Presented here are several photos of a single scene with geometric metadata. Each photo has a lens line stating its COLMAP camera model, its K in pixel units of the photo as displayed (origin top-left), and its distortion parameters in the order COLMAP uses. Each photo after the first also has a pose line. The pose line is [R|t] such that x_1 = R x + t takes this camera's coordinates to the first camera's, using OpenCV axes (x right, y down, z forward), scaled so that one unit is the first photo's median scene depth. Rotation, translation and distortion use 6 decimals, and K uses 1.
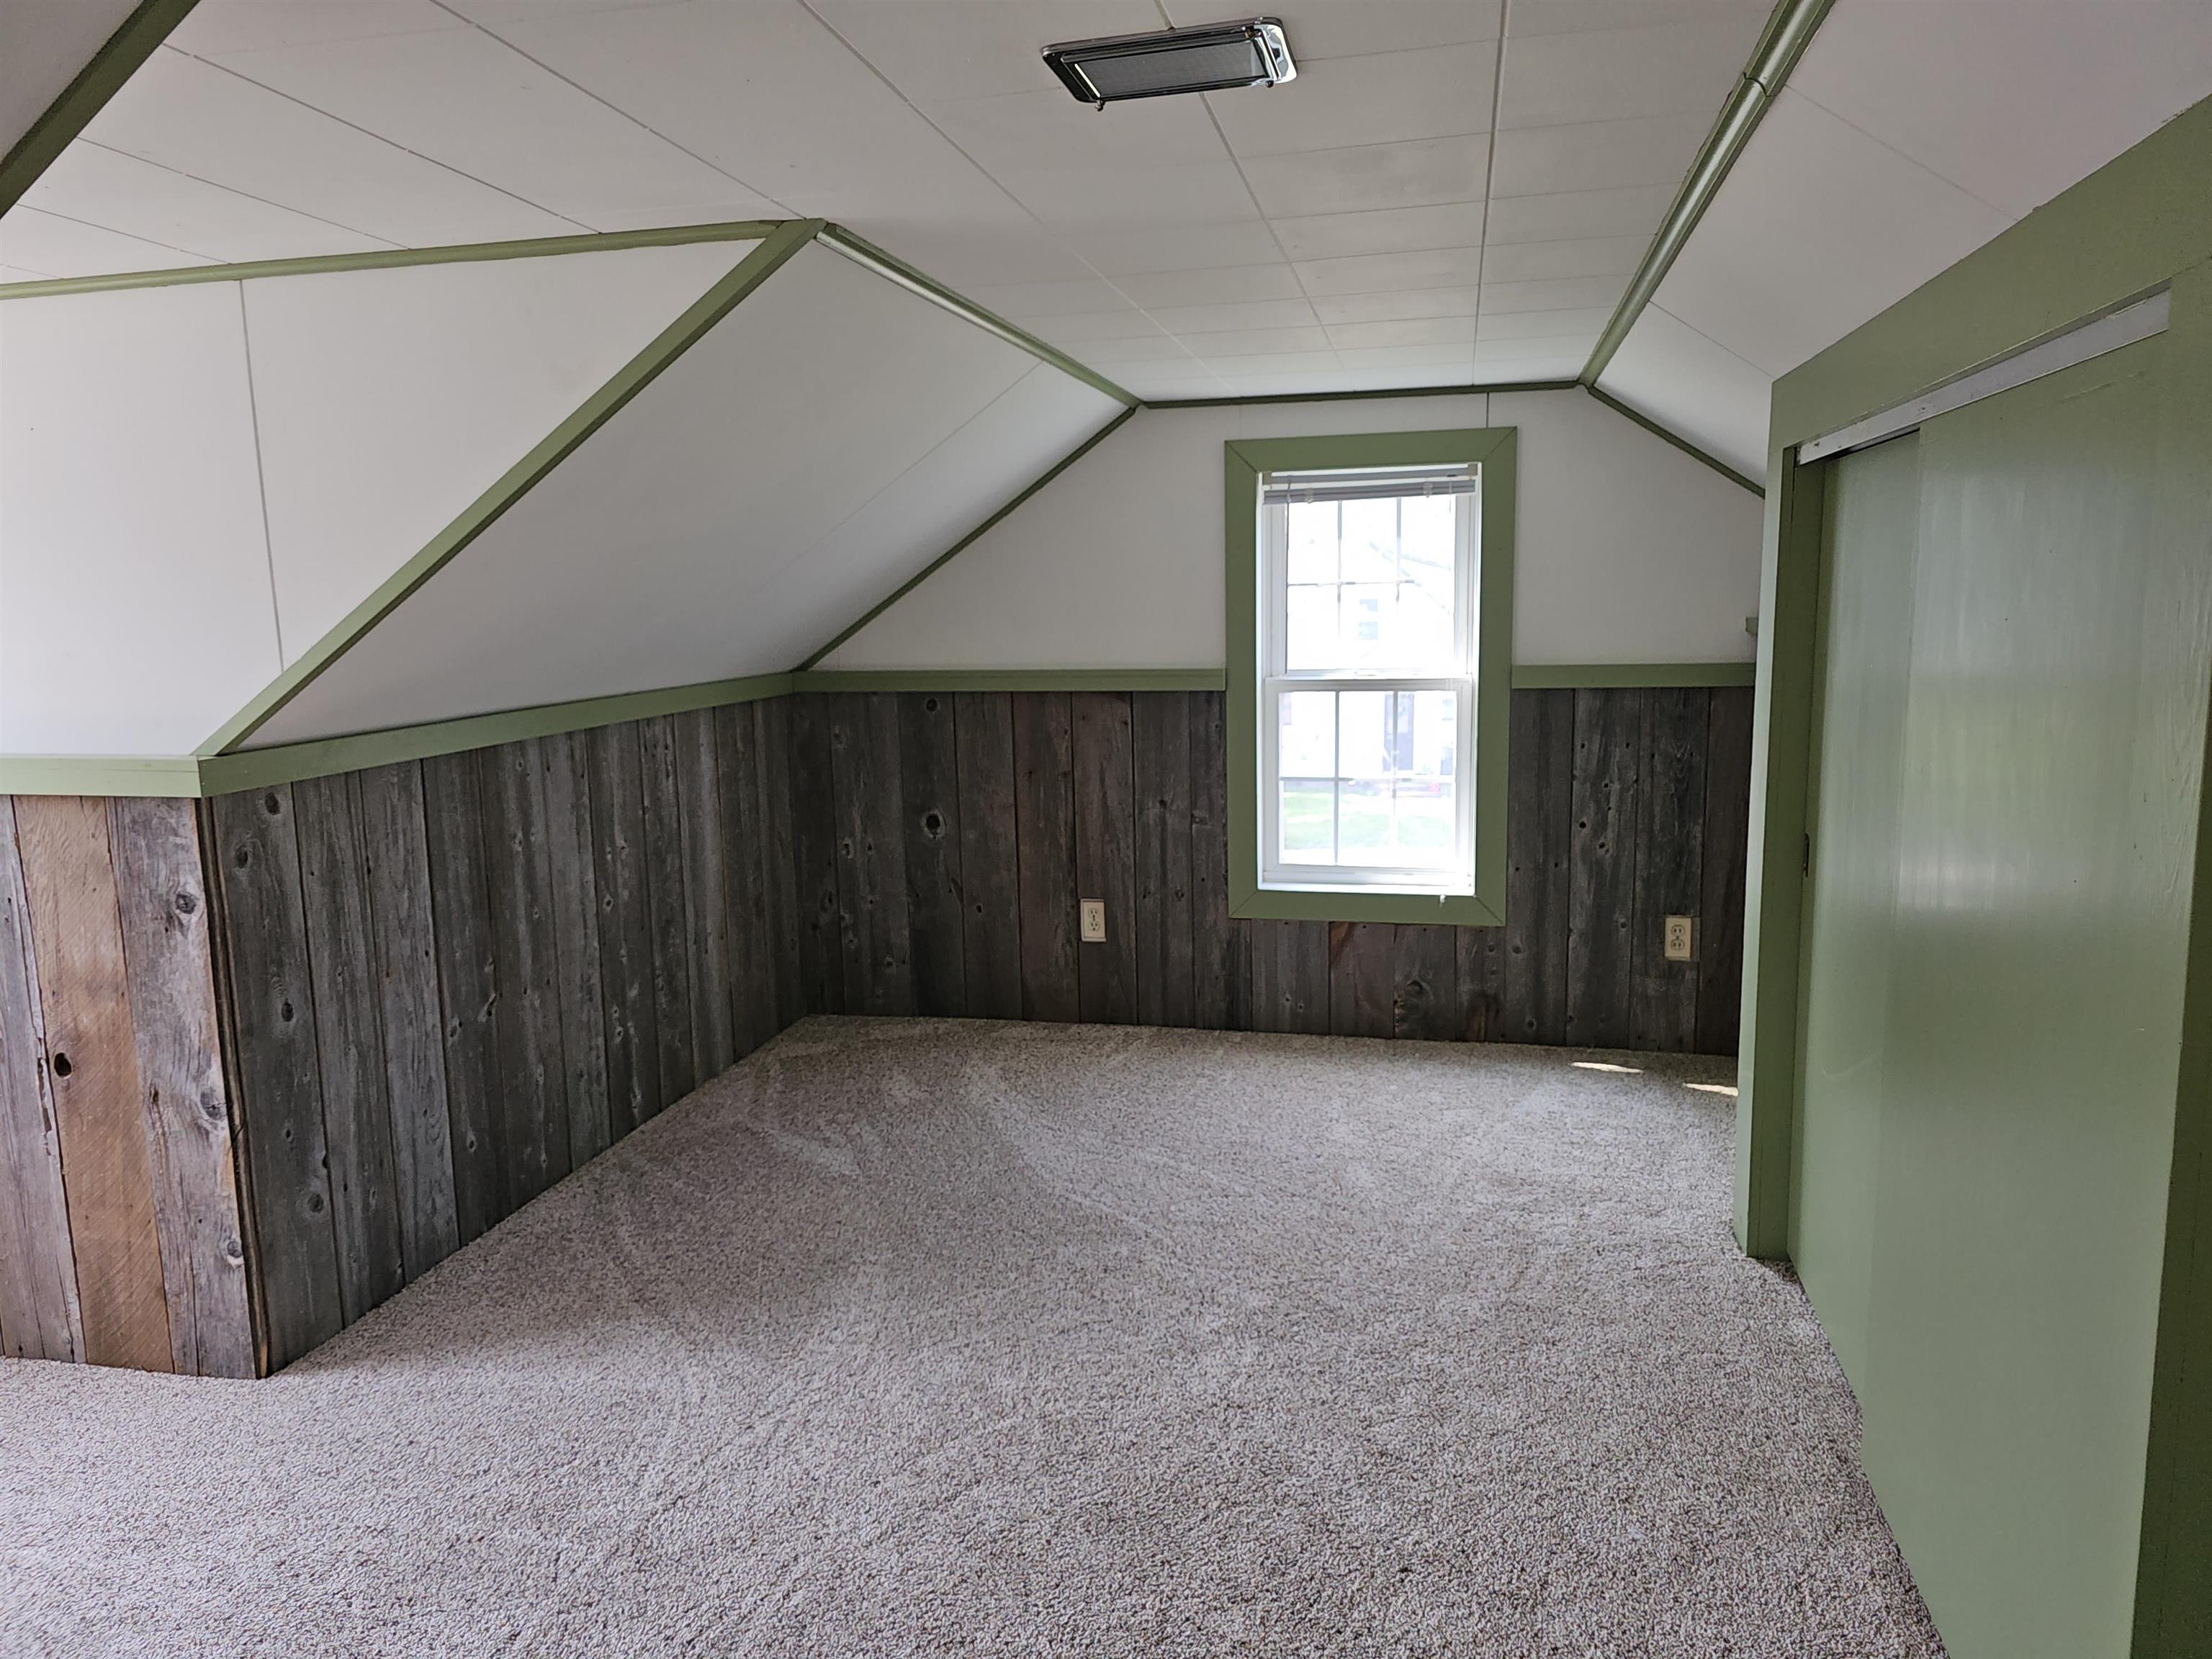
lens RADIAL K [[1485.1, 0, 1105.9], [0, 1485.1, 848.3], [0, 0, 1]] dist [0.050764, -0.040891]
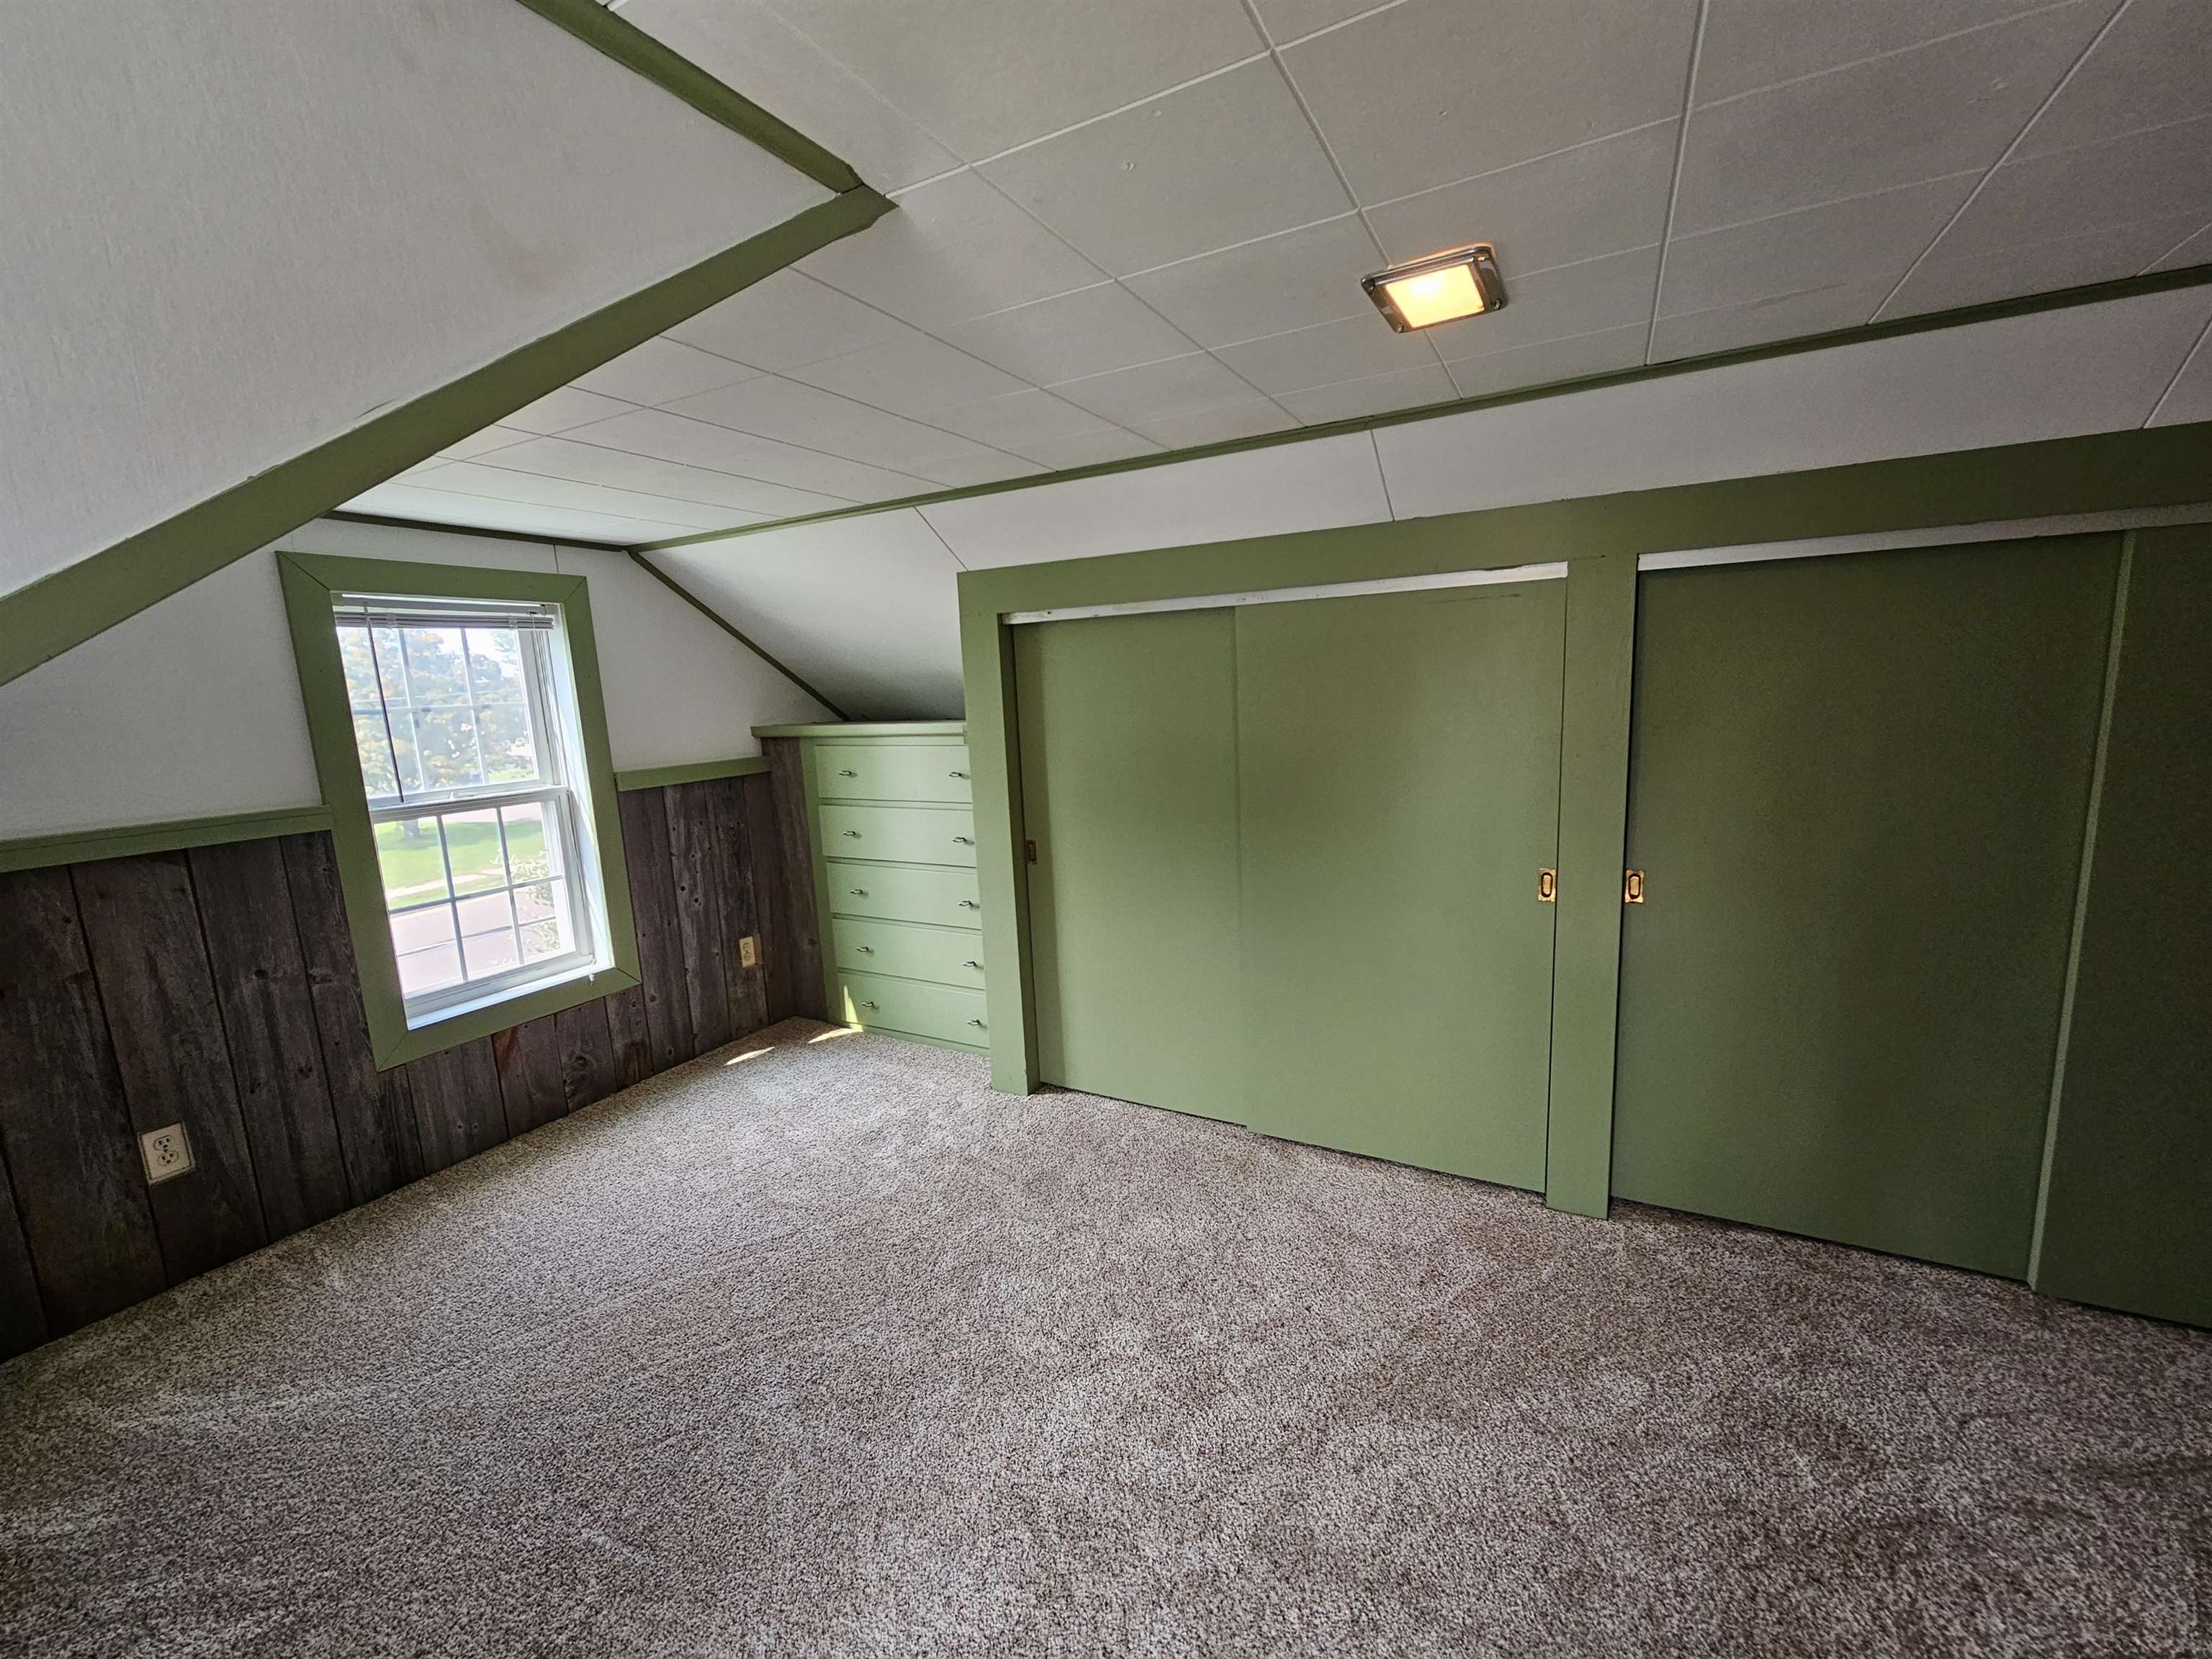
lens RADIAL K [[904.0, 0, 1108.9], [0, 904.0, 840.0], [0, 0, 1]] dist [-0.004387, -0.000629]
pose [[0.251815, -0.157075, 0.954943, -0.339289], [0.195730, 0.974615, 0.108698, -0.070773], [-0.947776, 0.159539, 0.276167, 0.426005]]
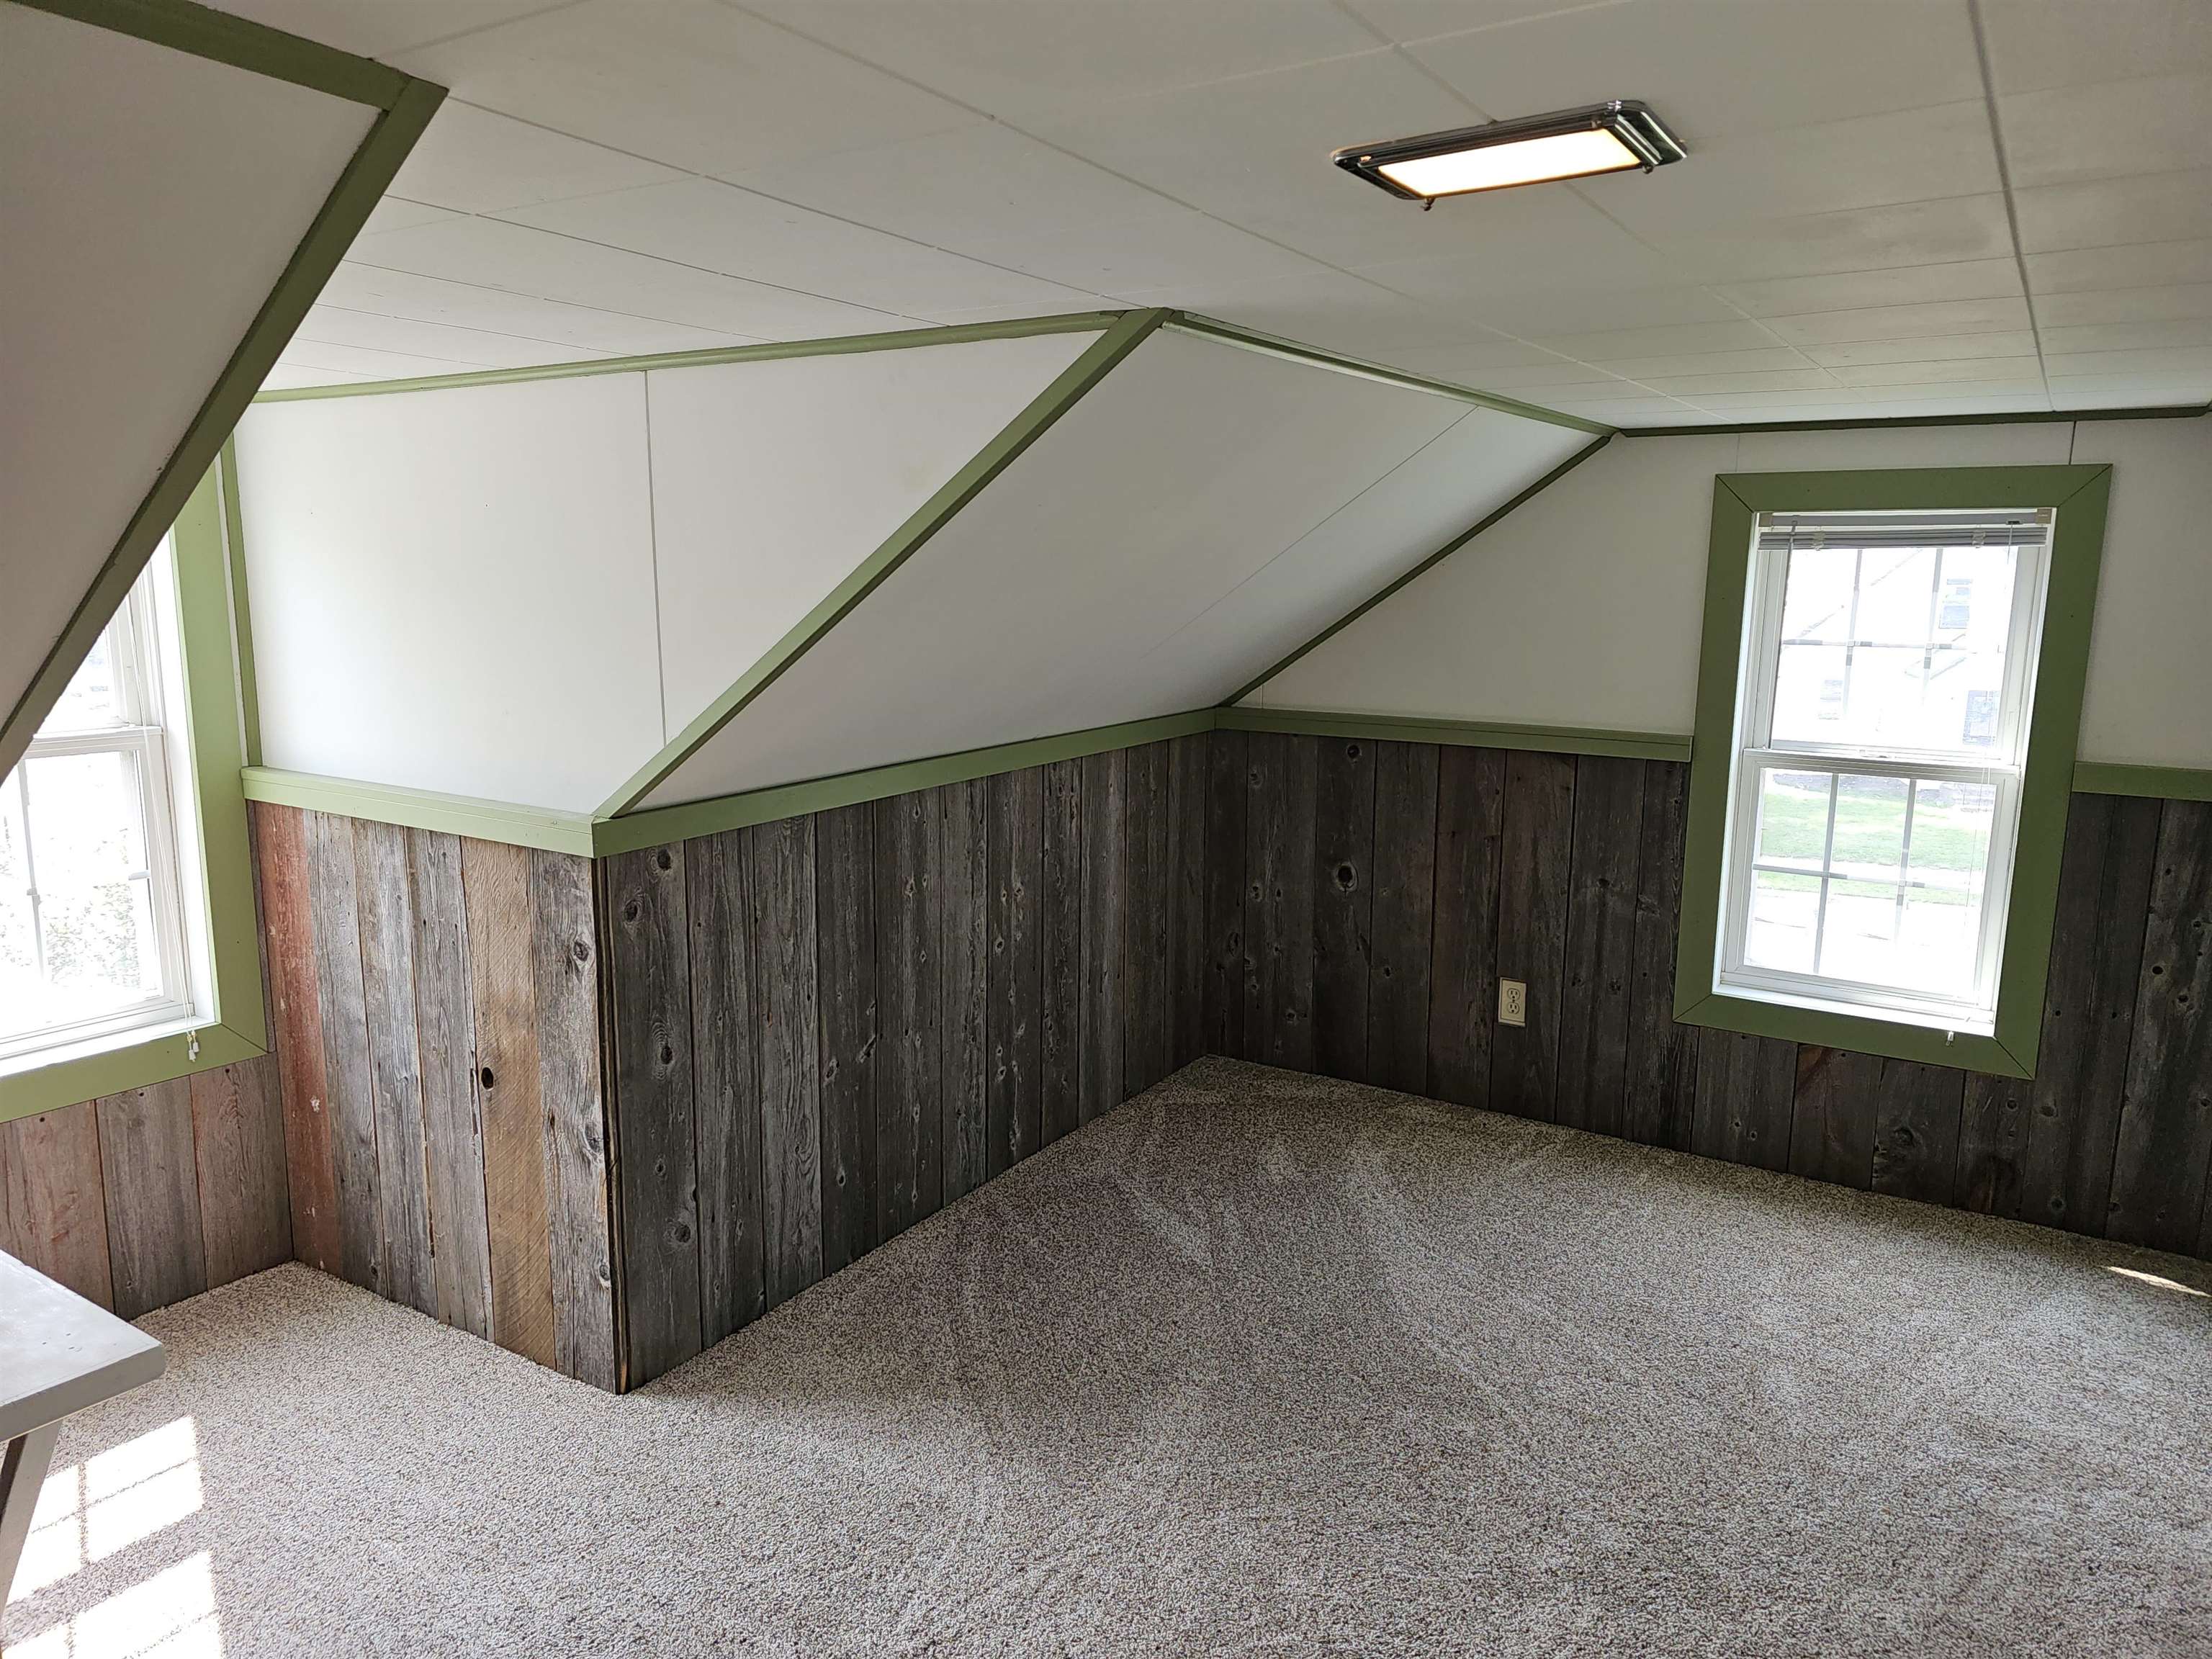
lens RADIAL K [[1485.1, 0, 1117.2], [0, 1485.1, 852.1], [0, 0, 1]] dist [0.050764, -0.040891]
pose [[0.944038, 0.089608, -0.317430, 0.048831], [-0.080253, 0.995870, 0.042453, -0.068003], [0.319923, -0.014602, 0.947331, 0.073167]]
